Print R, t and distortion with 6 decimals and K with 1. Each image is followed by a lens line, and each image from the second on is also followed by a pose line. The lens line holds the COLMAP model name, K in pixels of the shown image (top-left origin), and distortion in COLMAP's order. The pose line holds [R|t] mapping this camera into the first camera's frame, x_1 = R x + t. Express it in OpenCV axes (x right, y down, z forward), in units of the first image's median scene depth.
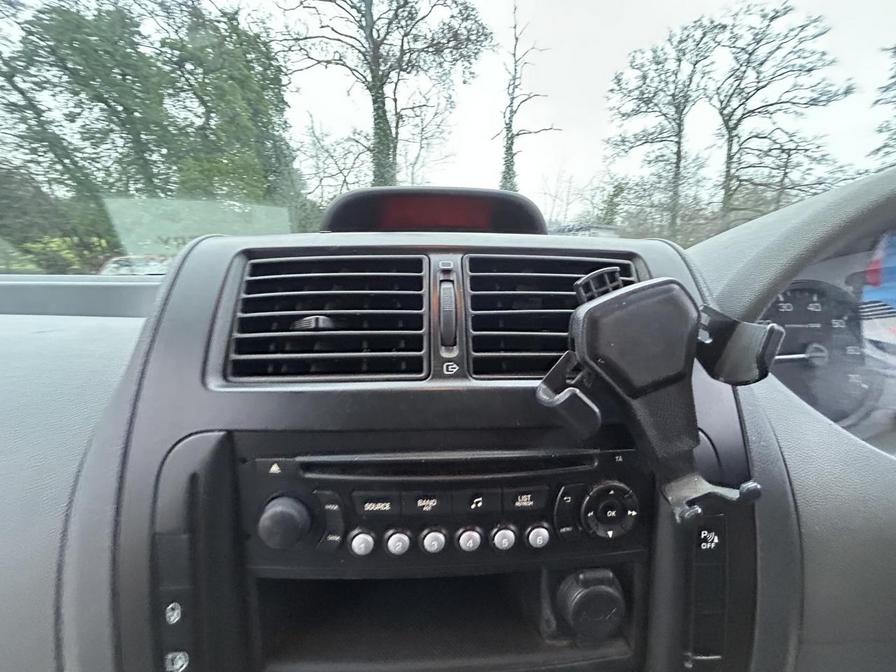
lens RADIAL K [[359.7, 0, 450.3], [0, 359.7, 337.0], [0, 0, 1]] dist [-0.001197, -0.000500]
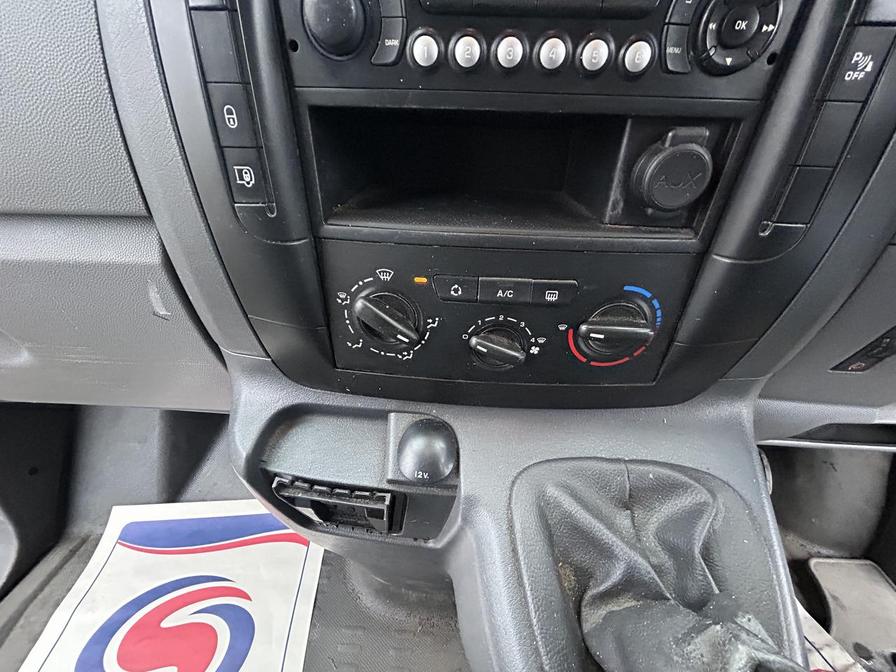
lens RADIAL K [[359.7, 0, 450.3], [0, 359.7, 337.0], [0, 0, 1]] dist [-0.001197, -0.000500]
pose [[0.994119, 0.081479, -0.071342, -0.068218], [-0.042762, 0.900553, 0.432637, 0.796763], [0.099498, -0.427042, 0.898741, -0.048994]]
